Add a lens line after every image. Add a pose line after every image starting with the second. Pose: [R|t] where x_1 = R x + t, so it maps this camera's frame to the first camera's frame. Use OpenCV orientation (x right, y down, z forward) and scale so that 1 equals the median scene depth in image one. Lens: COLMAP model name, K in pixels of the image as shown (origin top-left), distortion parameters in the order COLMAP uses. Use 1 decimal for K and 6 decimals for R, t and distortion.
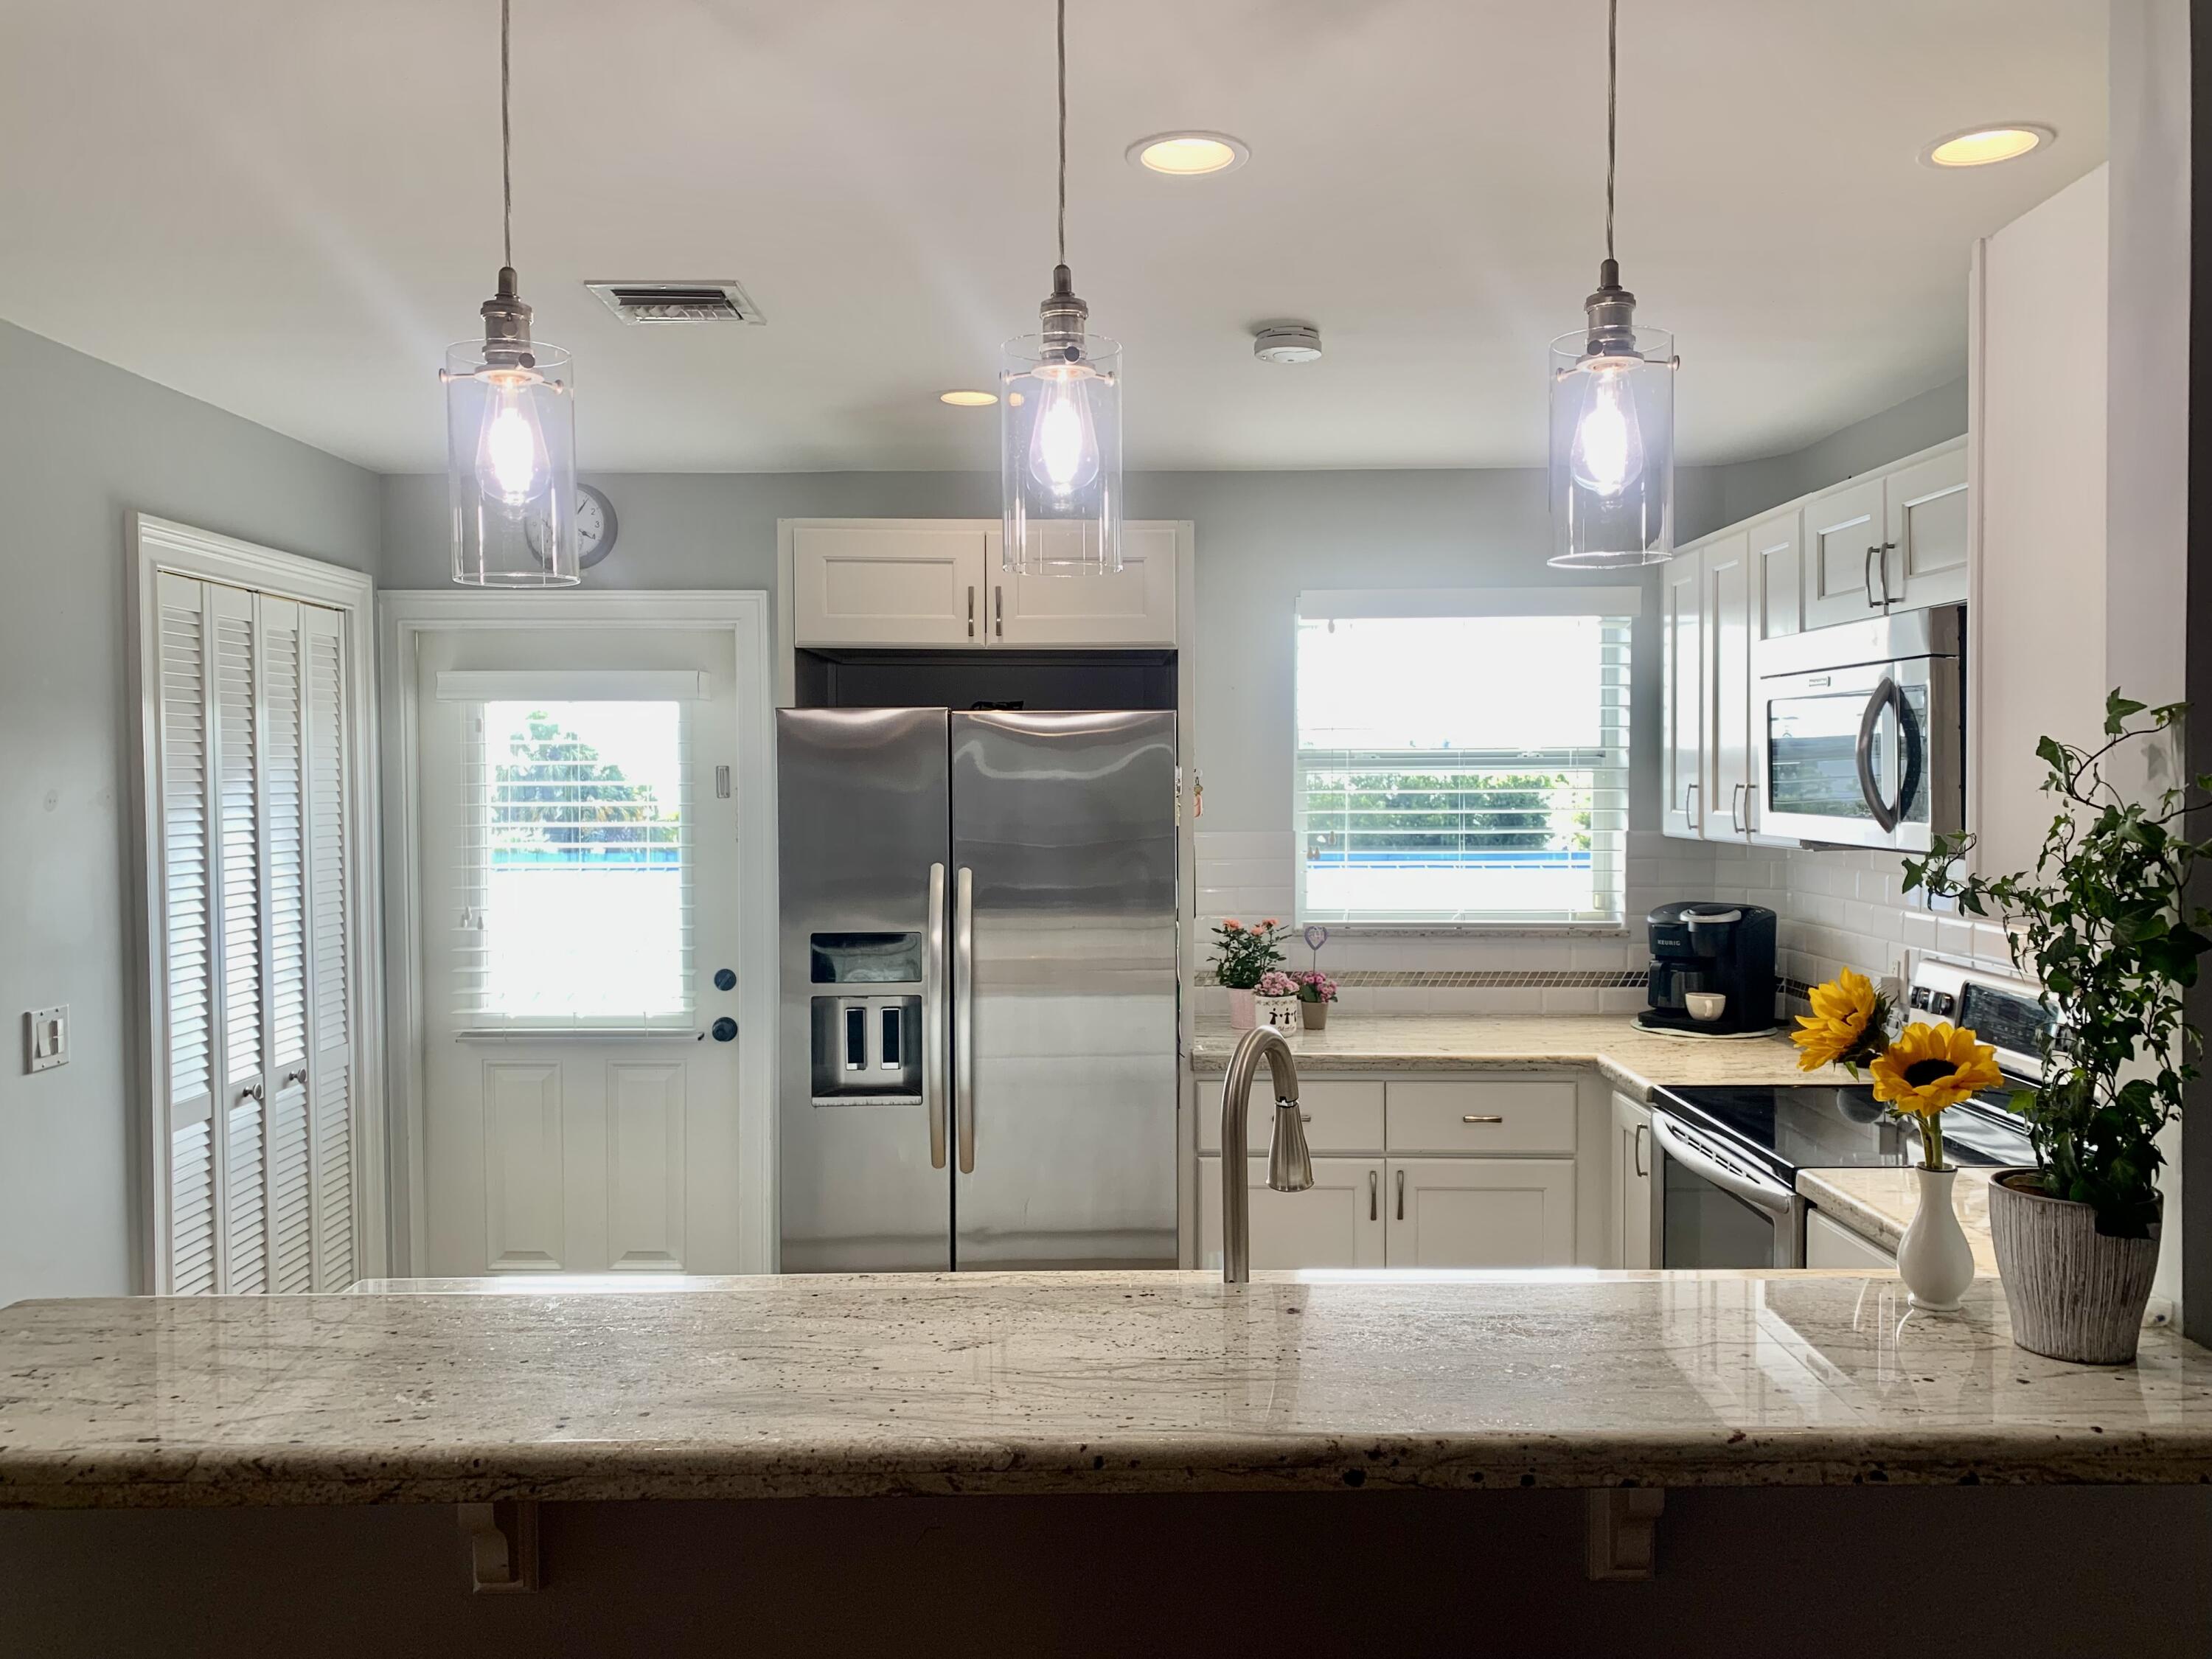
lens RADIAL K [[1712.1, 0, 1114.4], [0, 1712.1, 834.5], [0, 0, 1]] dist [0.059471, -0.080735]
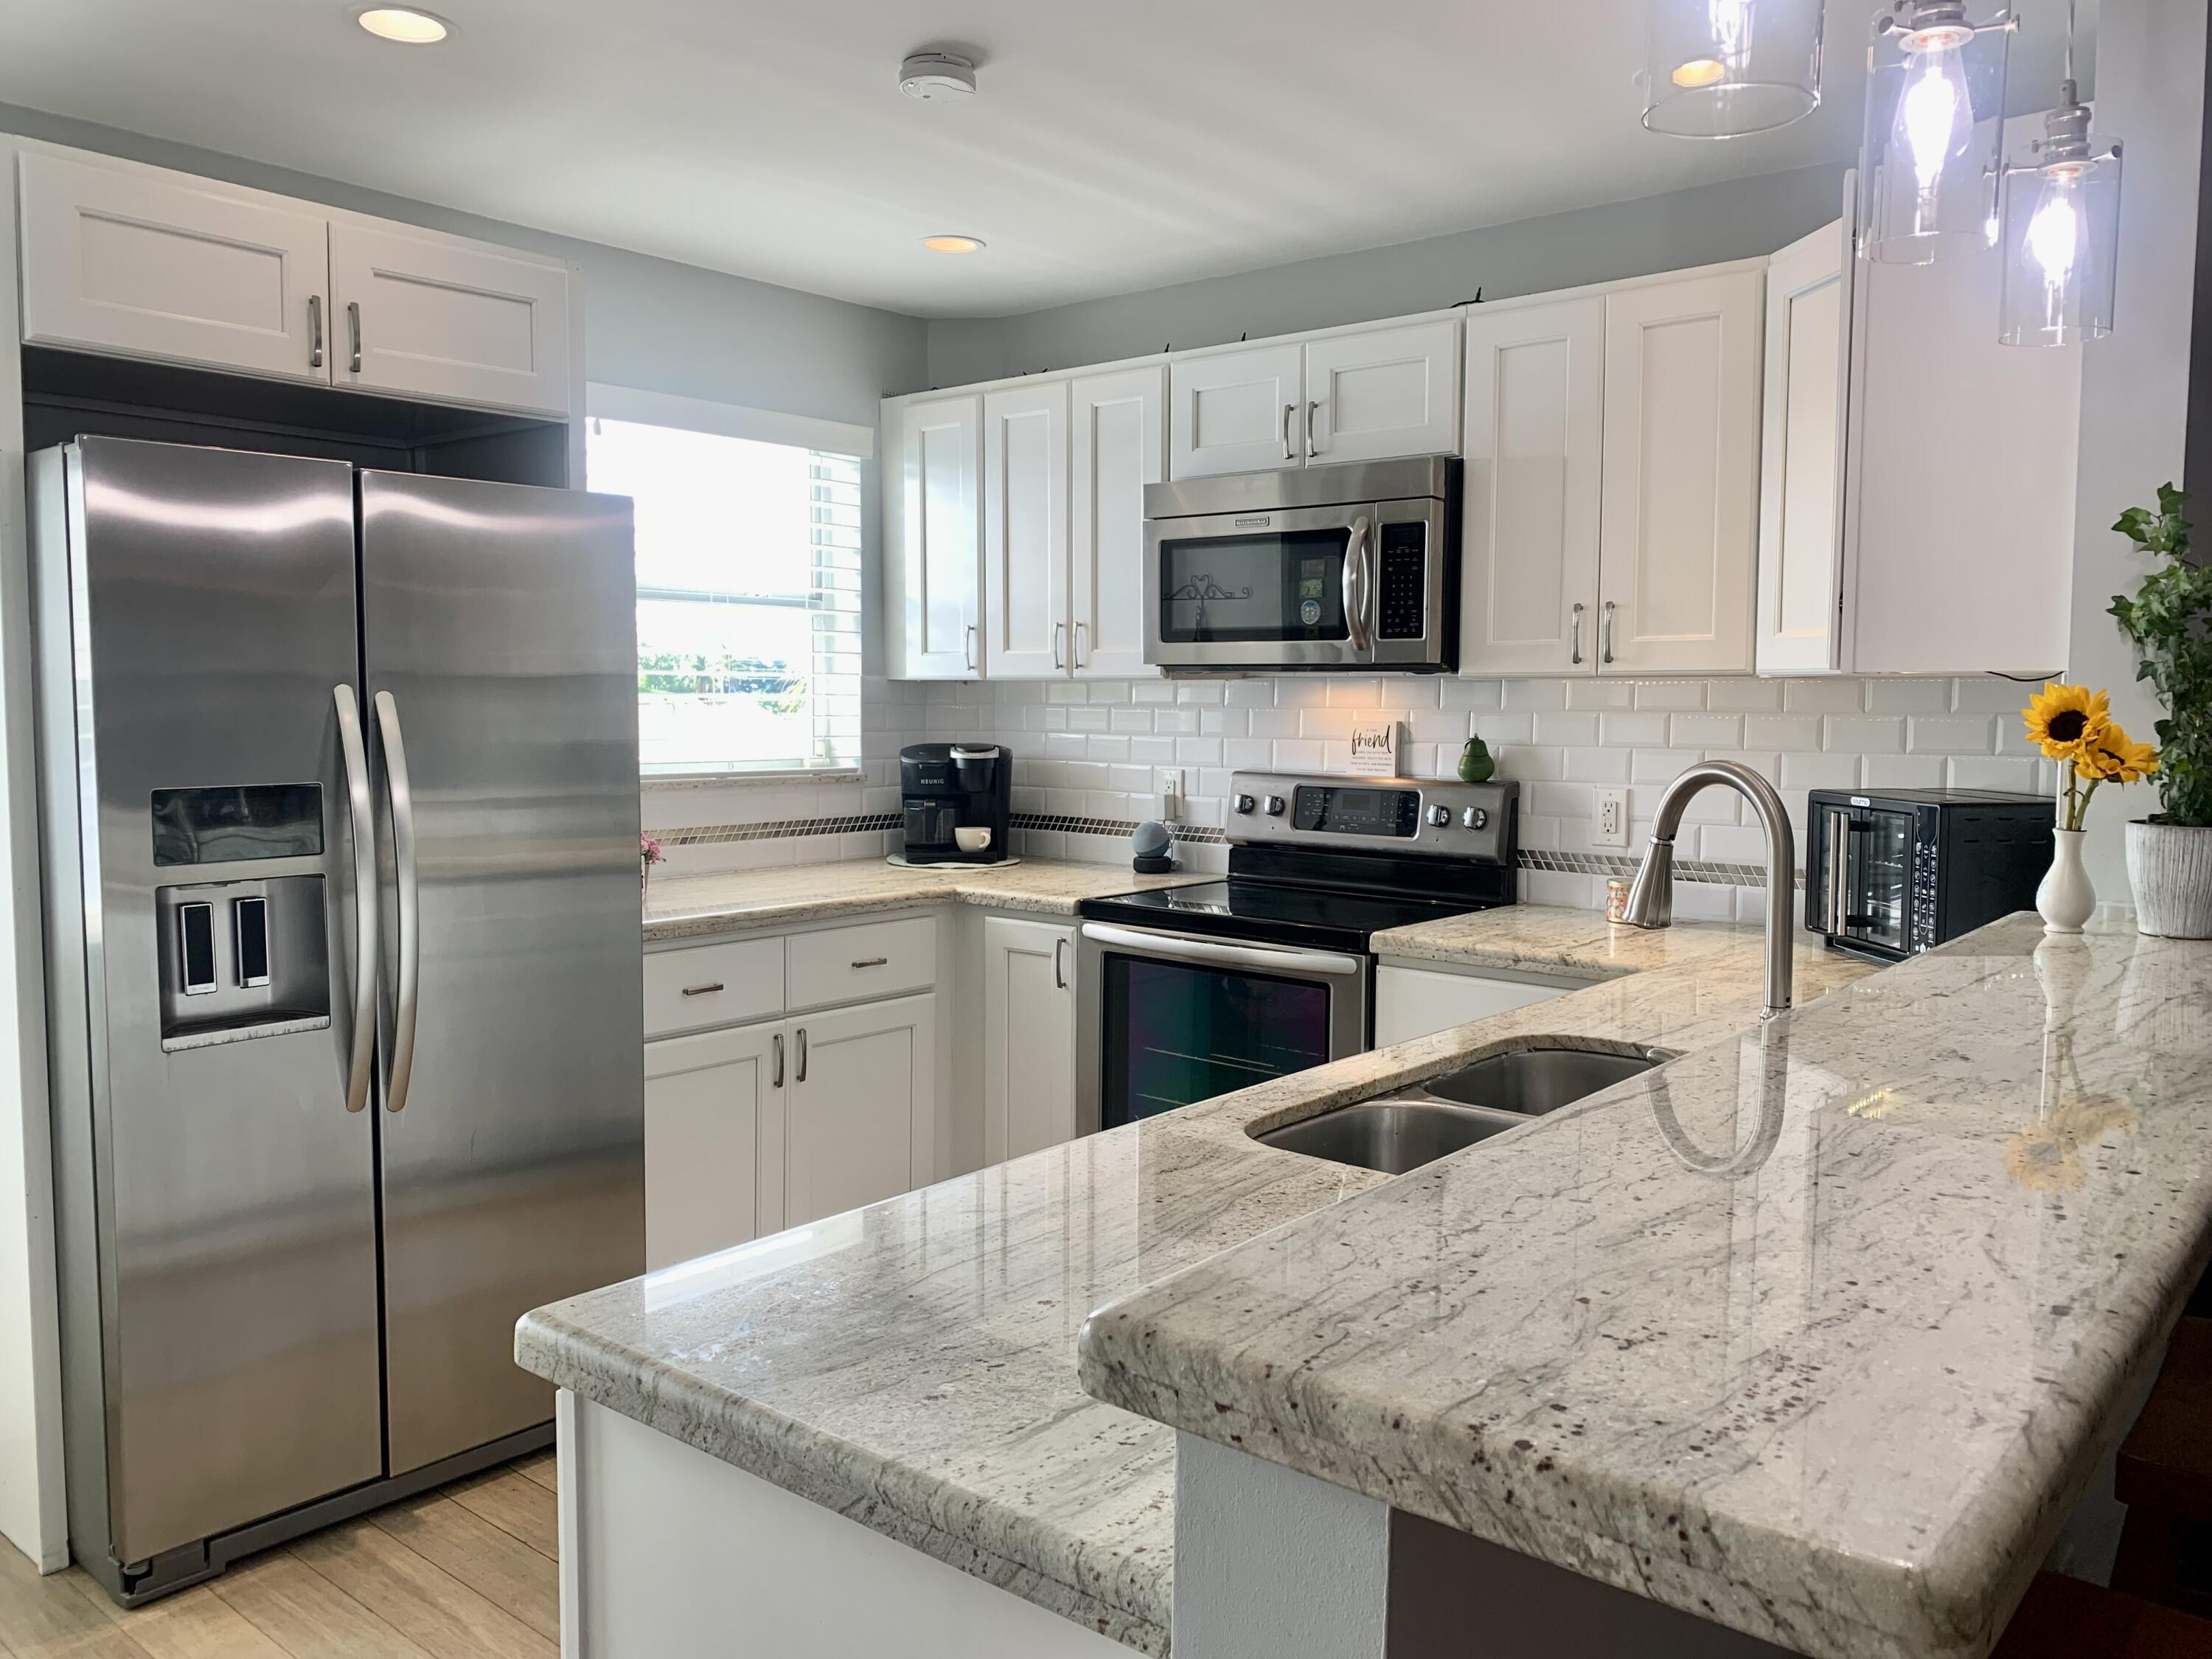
lens RADIAL K [[1712.1, 0, 1114.4], [0, 1712.1, 834.5], [0, 0, 1]] dist [0.059471, -0.080735]
pose [[0.649749, -0.056963, 0.758012, -0.421304], [0.018628, 0.998082, 0.059036, 0.039993], [-0.759921, -0.024239, 0.649564, 0.278034]]
